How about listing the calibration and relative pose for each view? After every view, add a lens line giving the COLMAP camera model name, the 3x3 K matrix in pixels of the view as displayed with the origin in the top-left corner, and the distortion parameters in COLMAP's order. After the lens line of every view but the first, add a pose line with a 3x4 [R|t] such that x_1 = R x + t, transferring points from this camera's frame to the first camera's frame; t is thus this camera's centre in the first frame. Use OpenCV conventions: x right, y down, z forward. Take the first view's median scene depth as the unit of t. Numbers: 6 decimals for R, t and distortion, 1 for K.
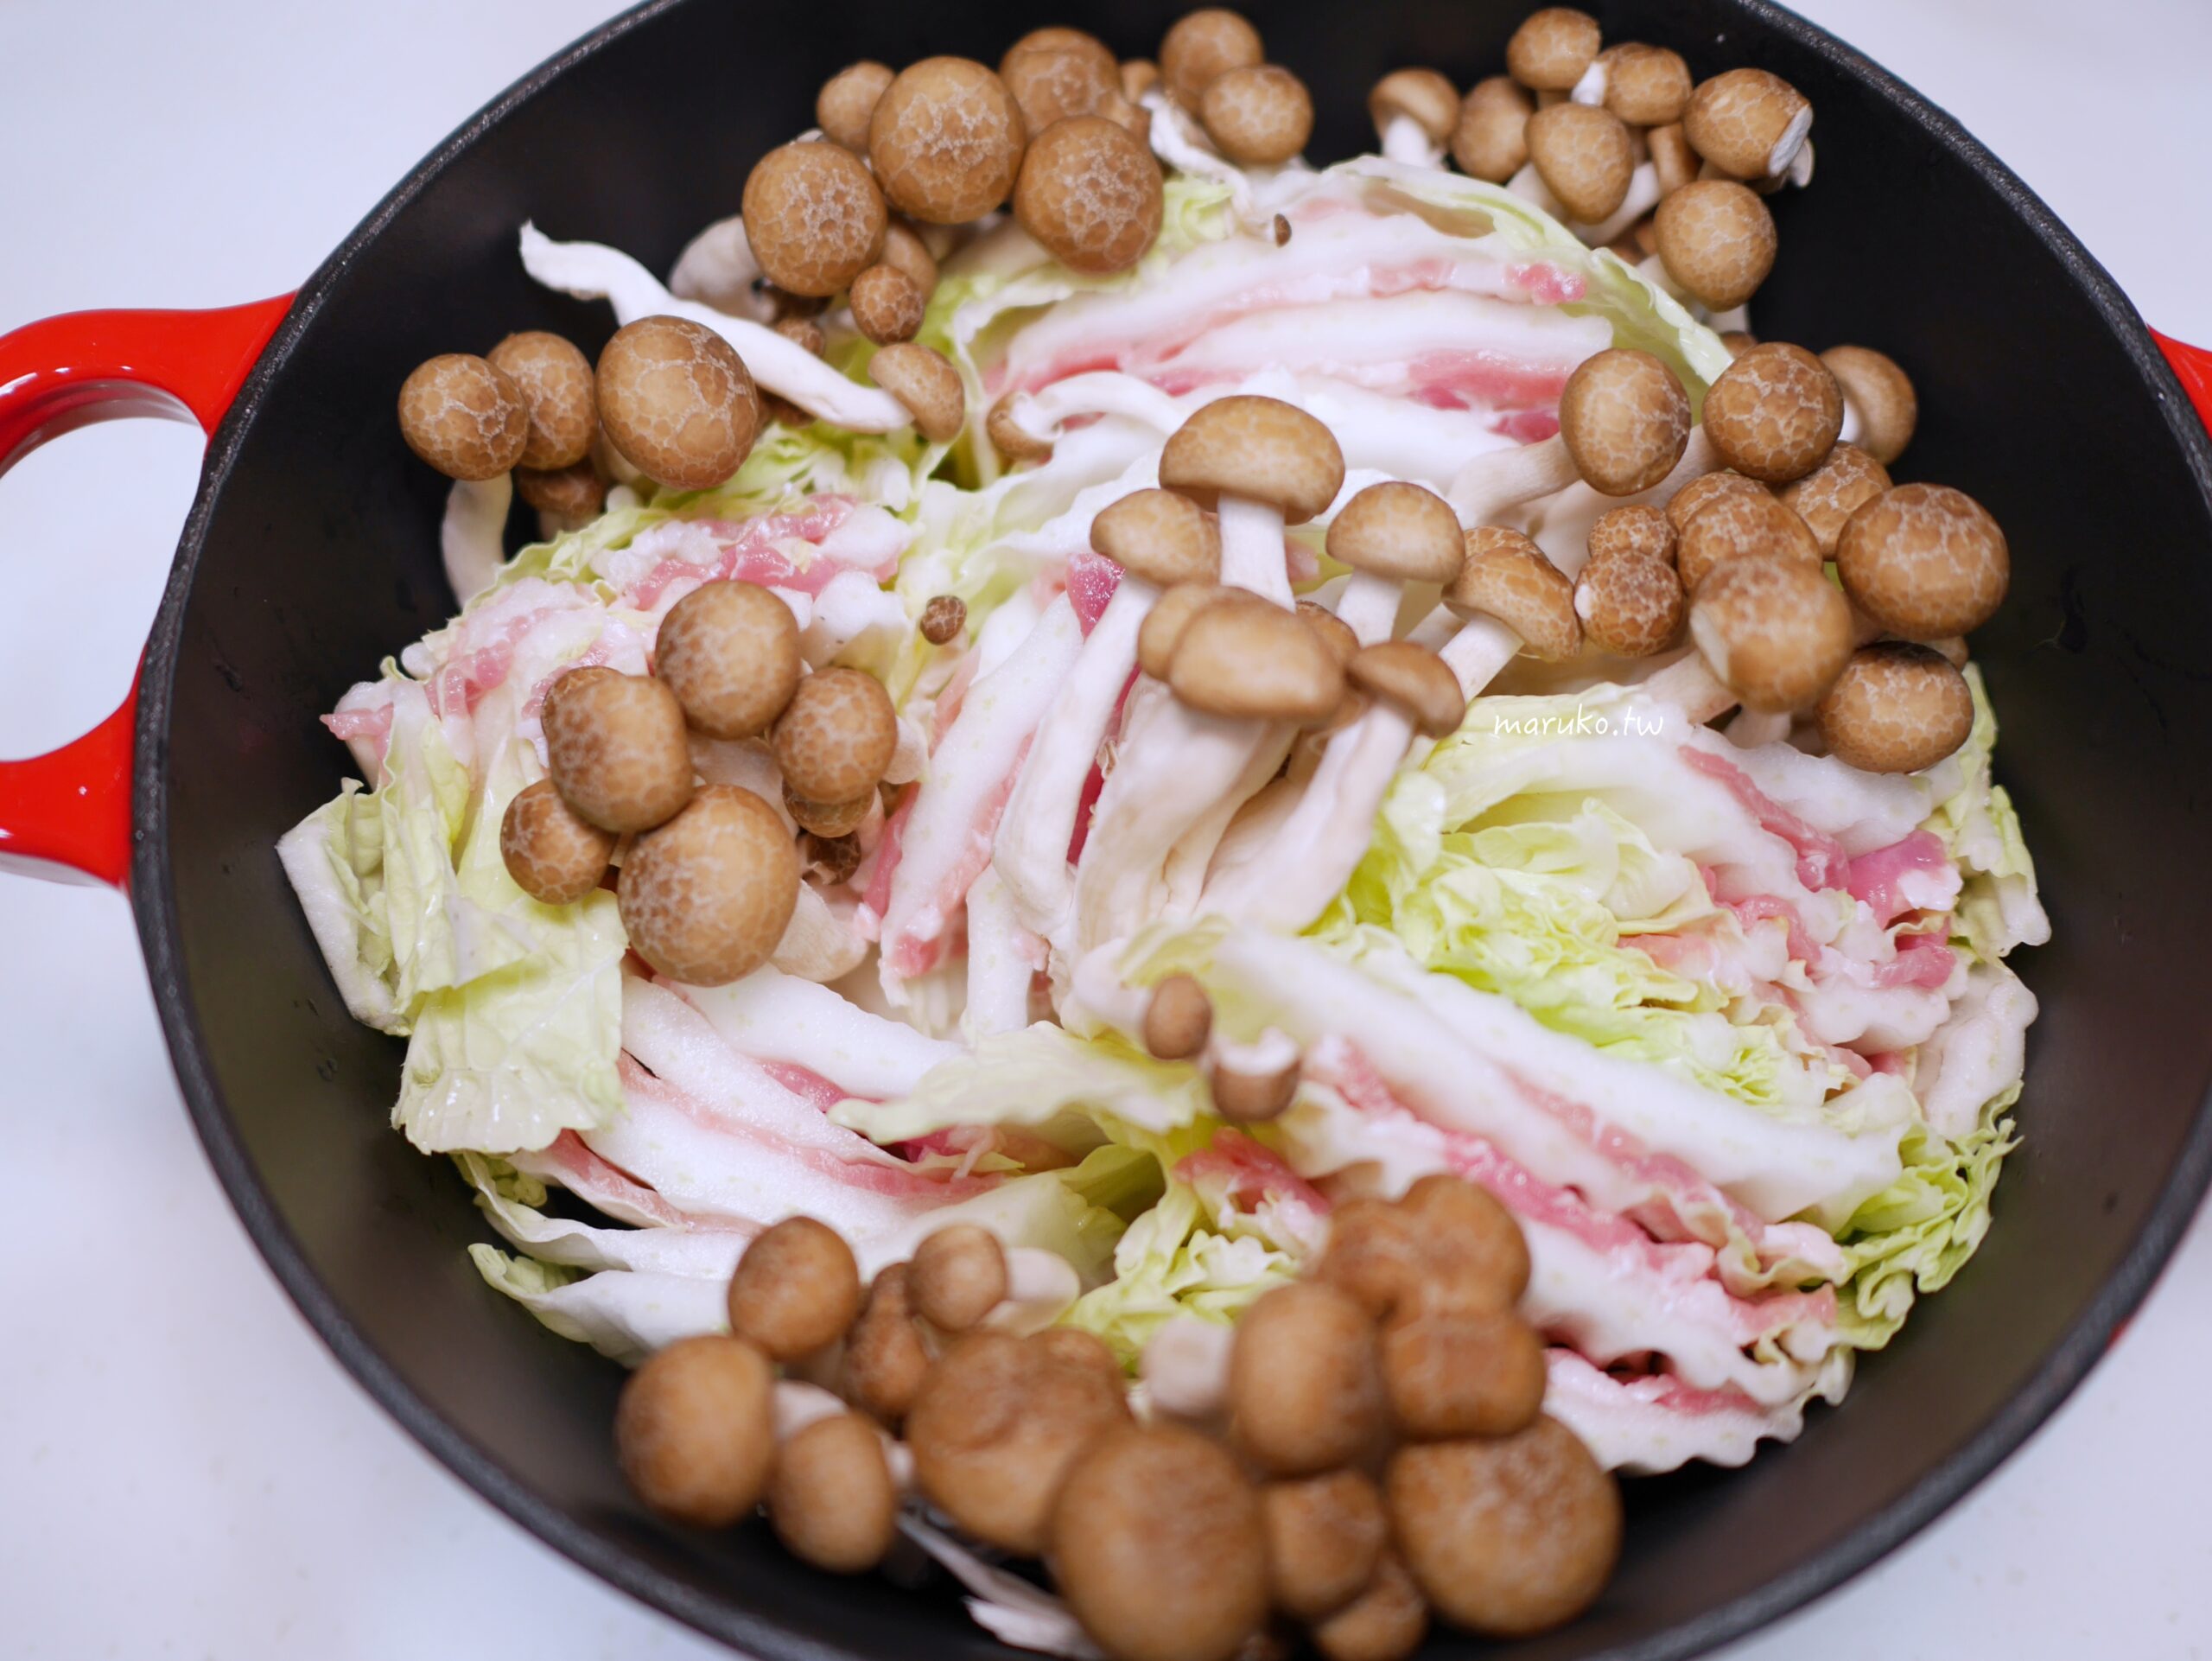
lens RADIAL K [[1810.1, 0, 1069.9], [0, 1810.1, 827.6], [0, 0, 1]] dist [0.042101, 0.000169]
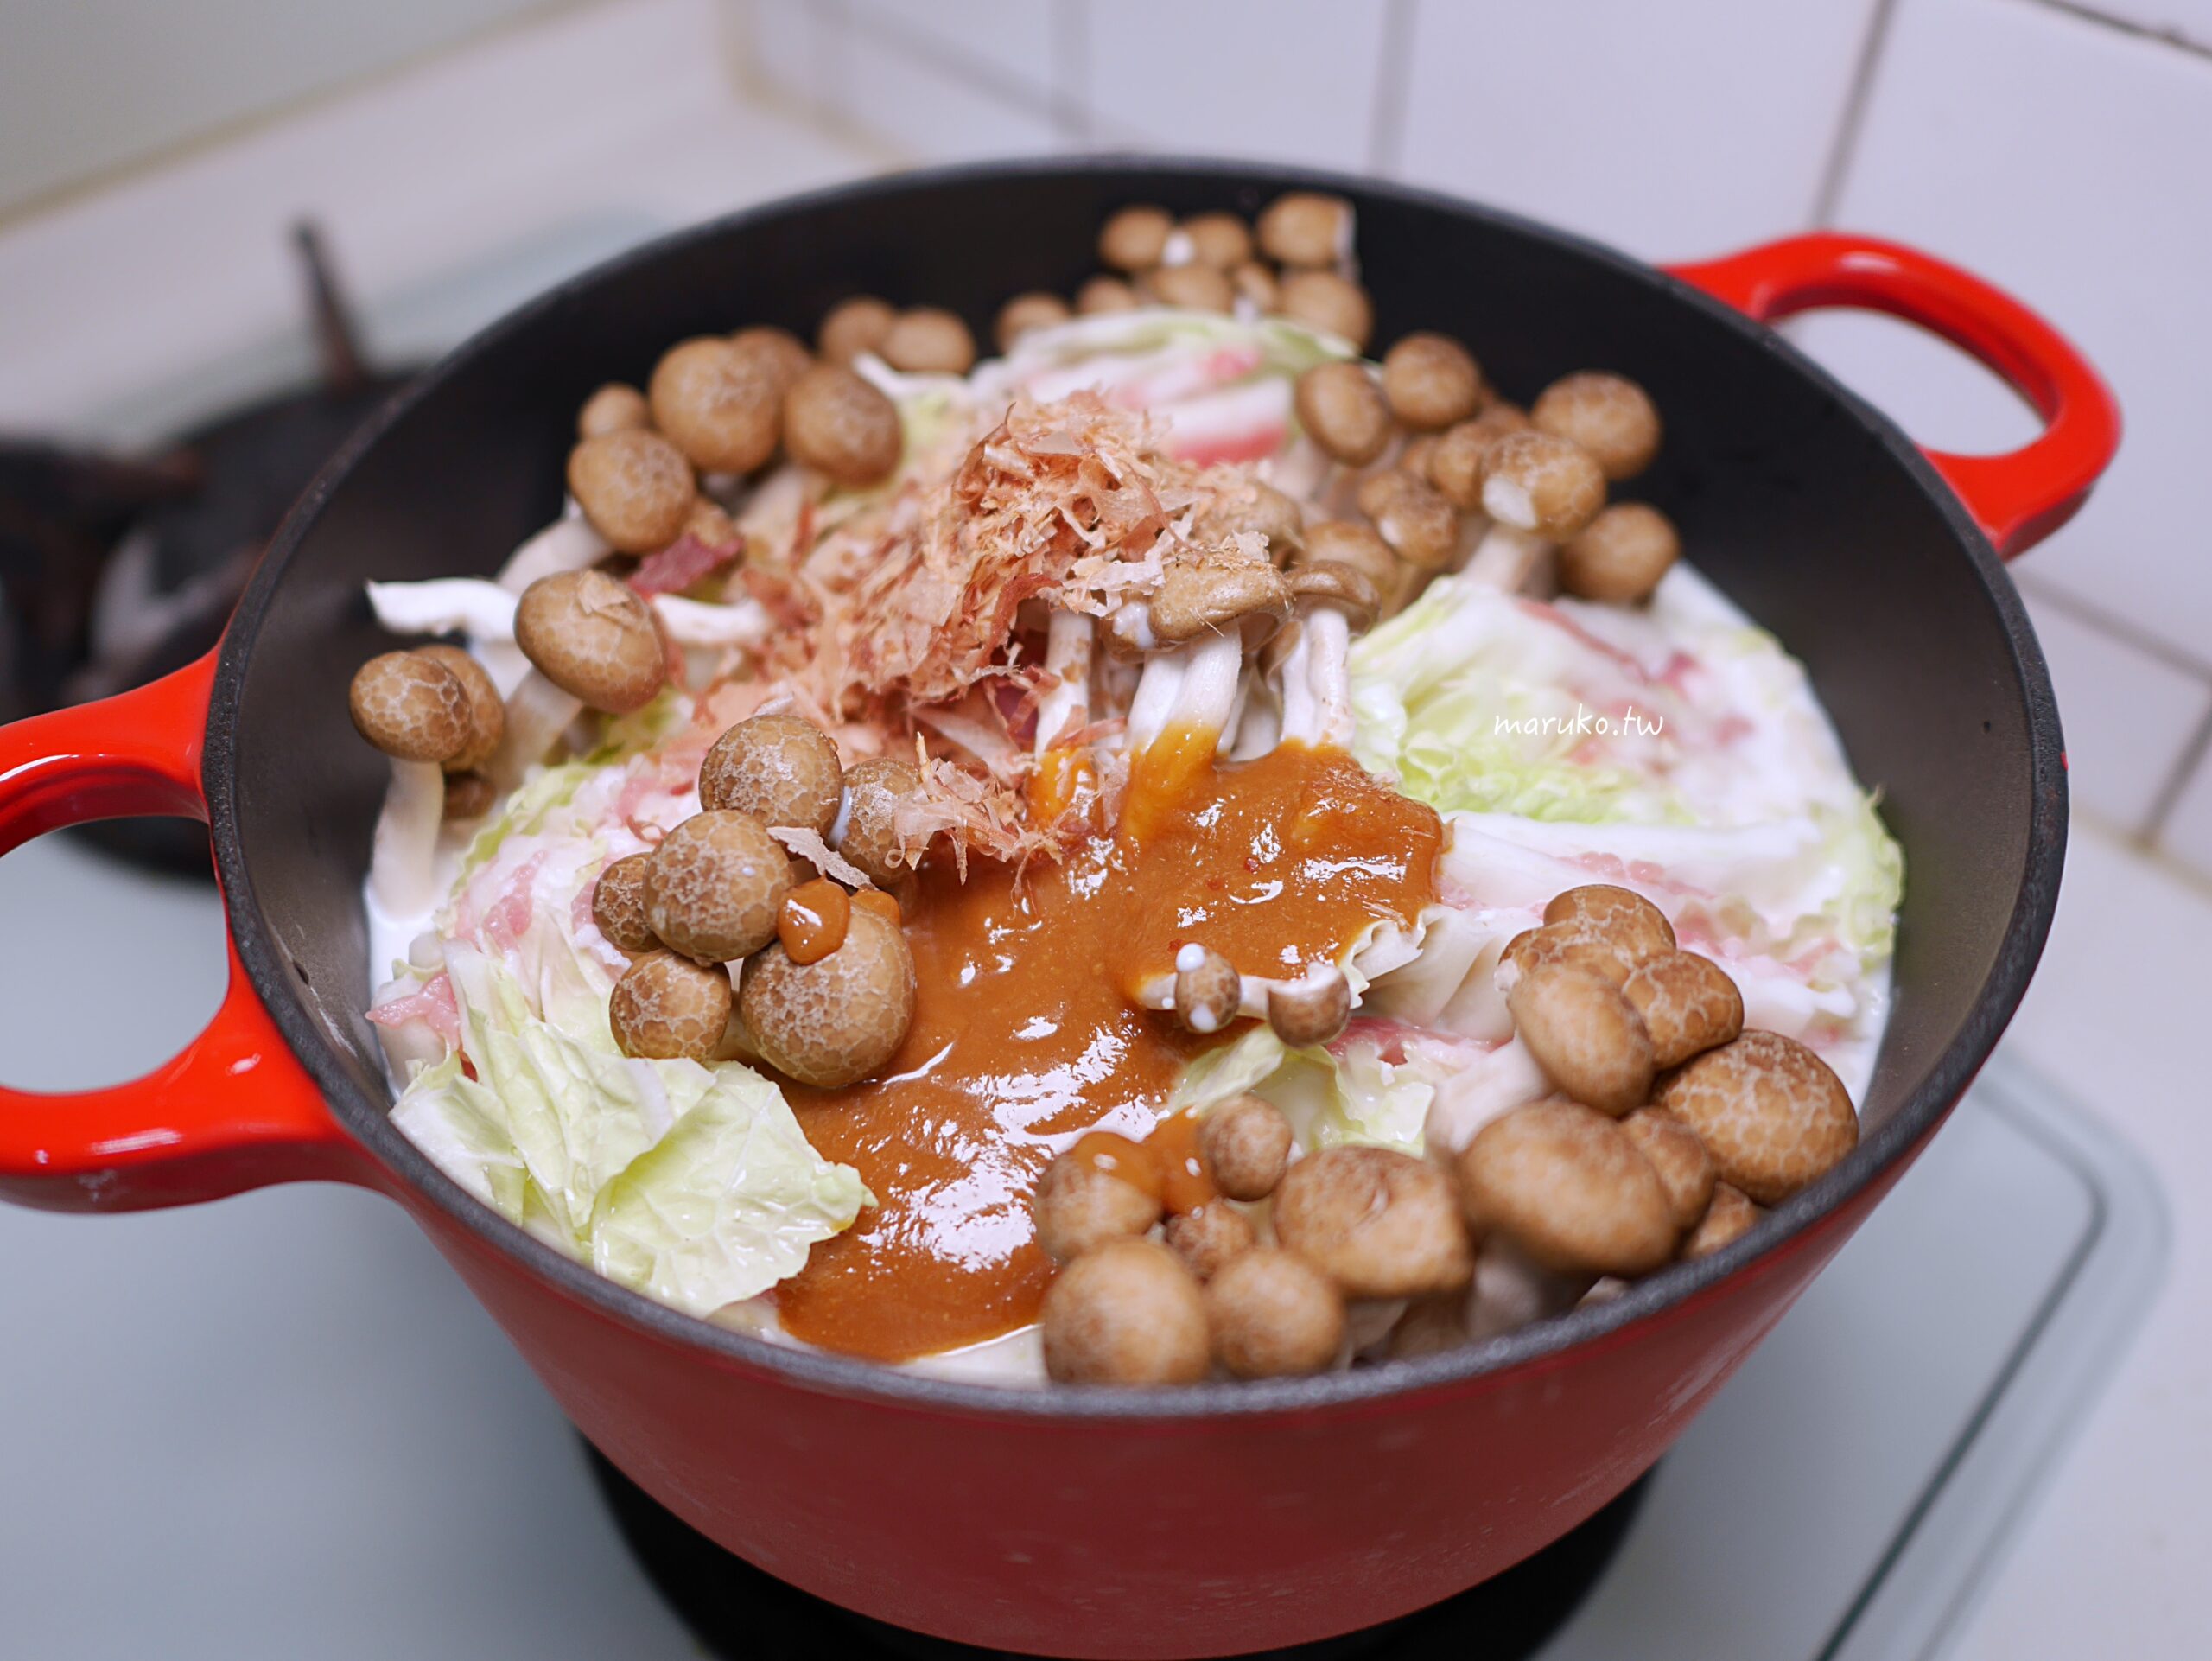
lens RADIAL K [[1803.3, 0, 1106.0], [0, 1803.3, 830.5], [0, 0, 1]] dist [0.103724, 0.003765]
pose [[0.879740, -0.336213, 0.336181, -0.386443], [0.417518, 0.884554, -0.207949, 0.239531], [-0.227455, 0.323303, 0.918553, -0.033119]]
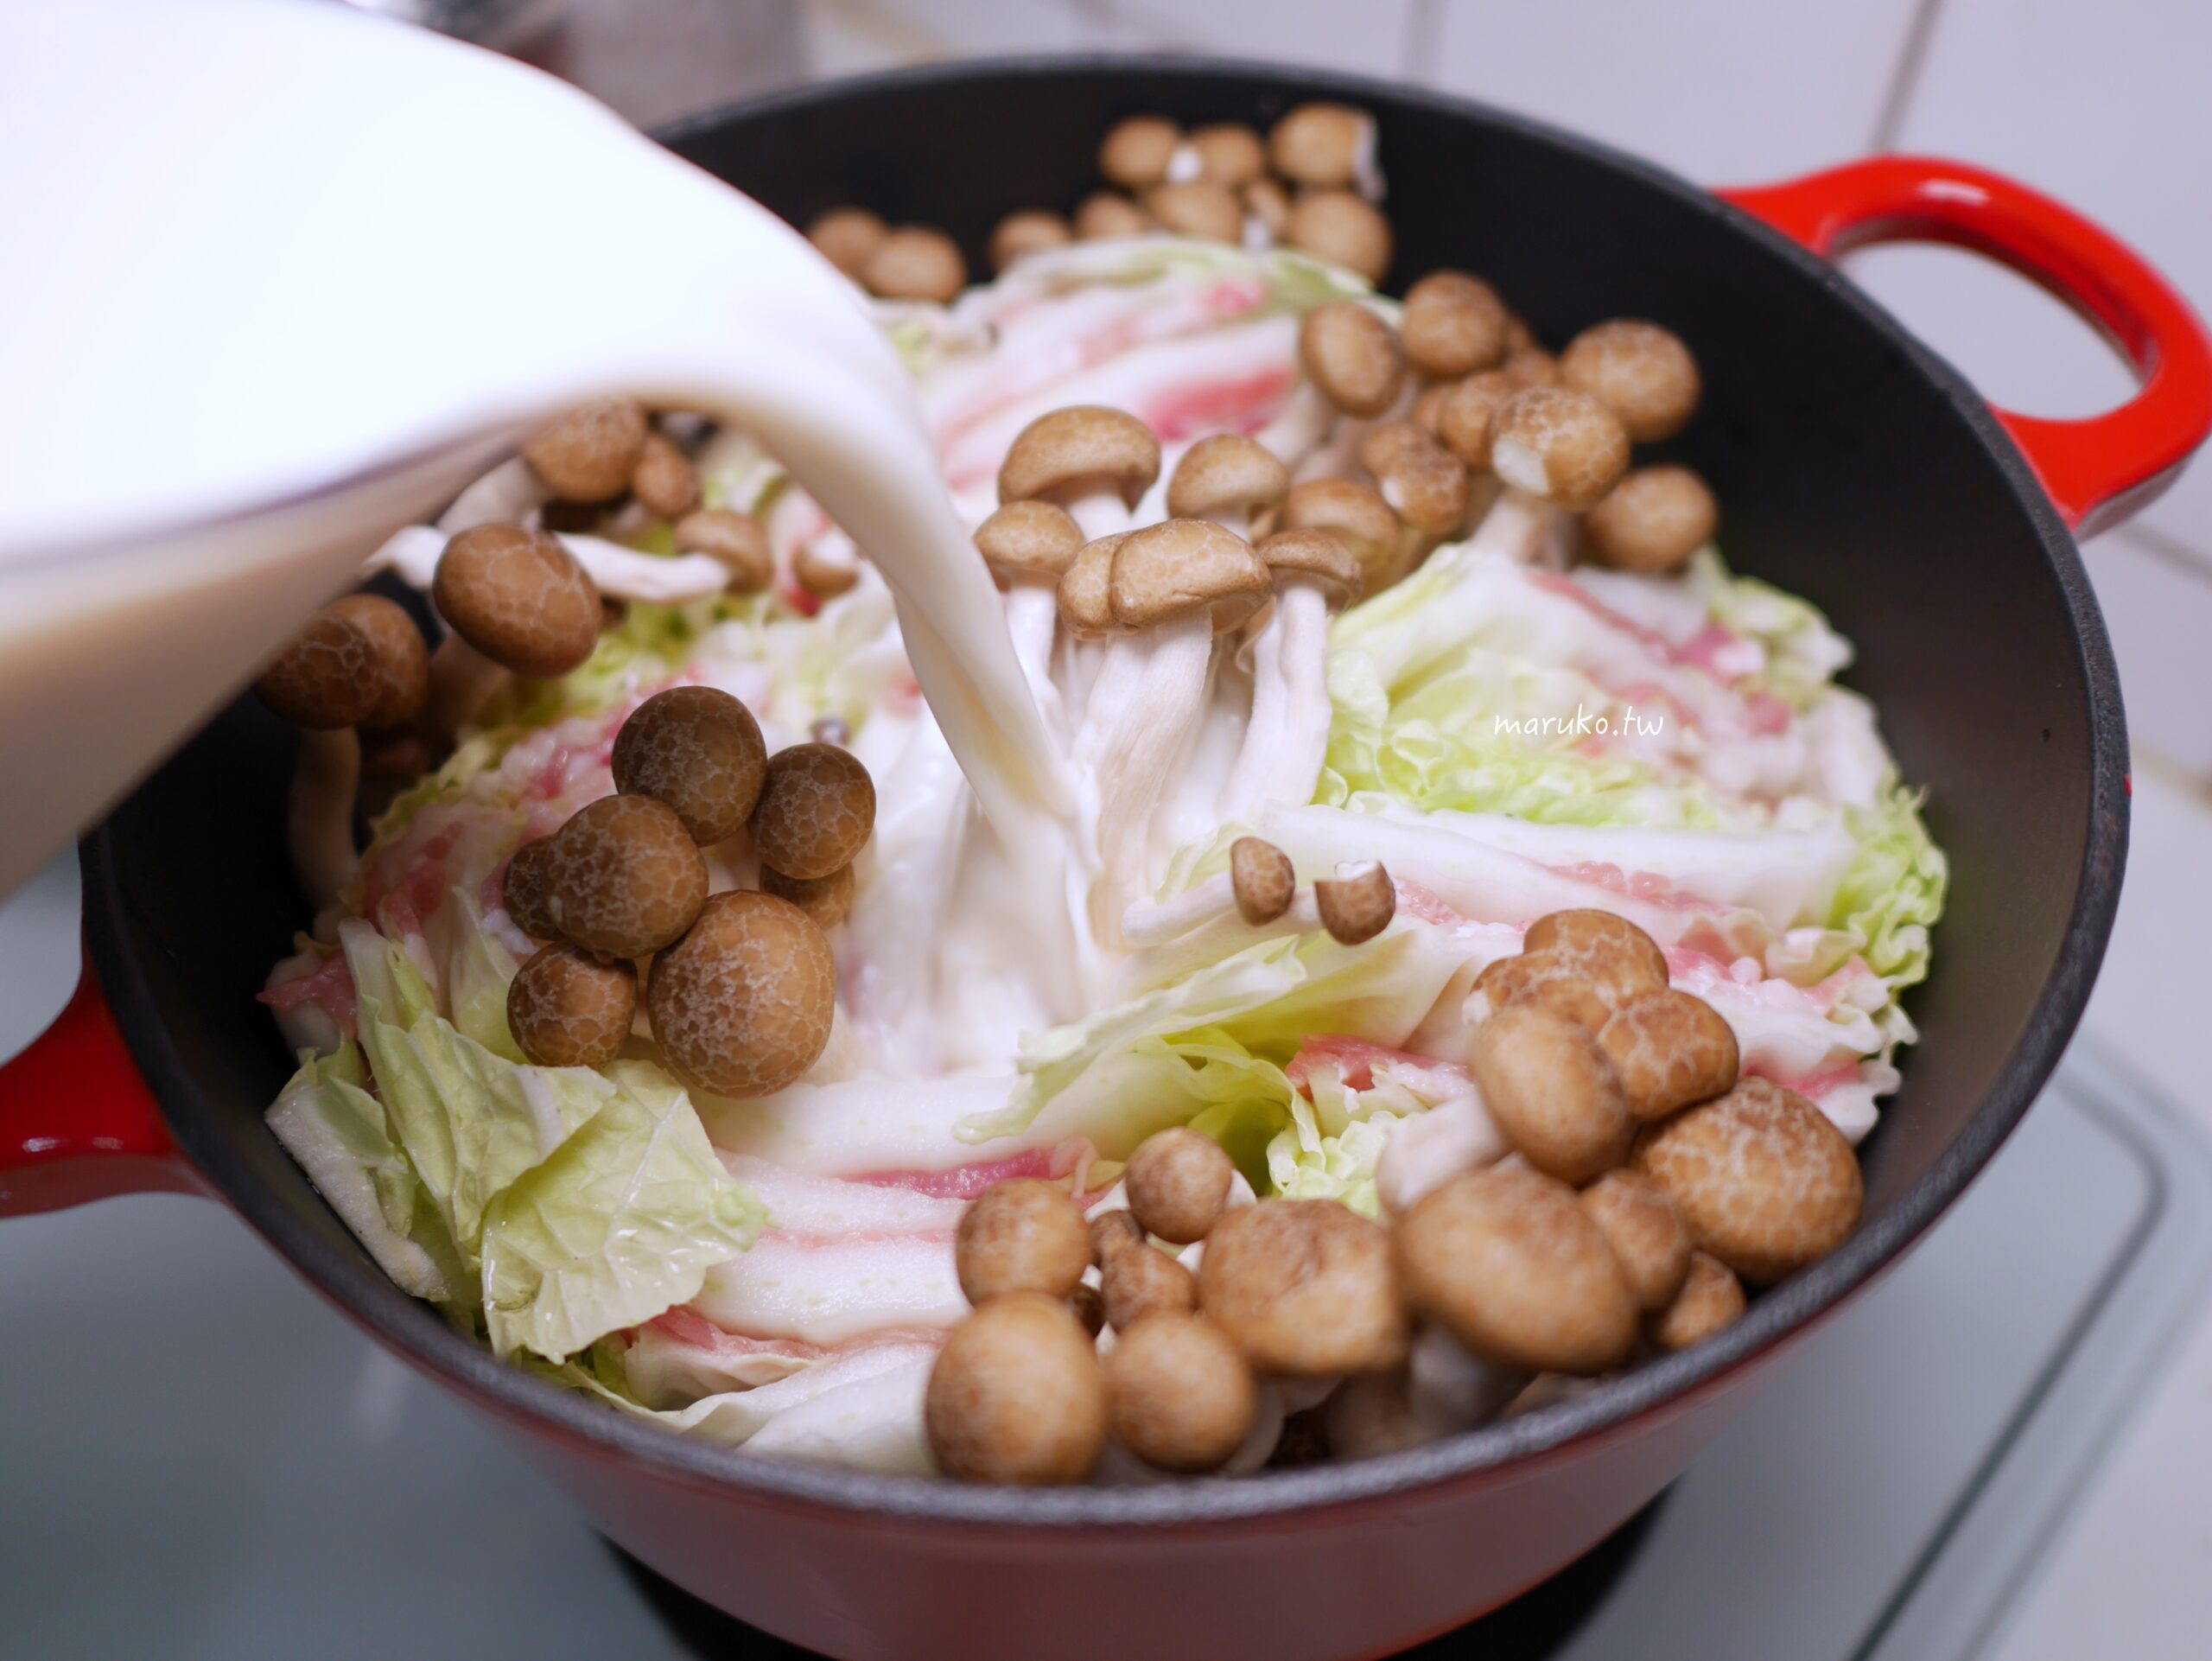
lens RADIAL K [[1803.3, 0, 1106.0], [0, 1803.3, 830.5], [0, 0, 1]] dist [0.103724, 0.003765]
pose [[0.903929, -0.326860, 0.275816, -0.268029], [0.382485, 0.906379, -0.179396, 0.205777], [-0.191356, 0.267656, 0.944321, 0.023632]]
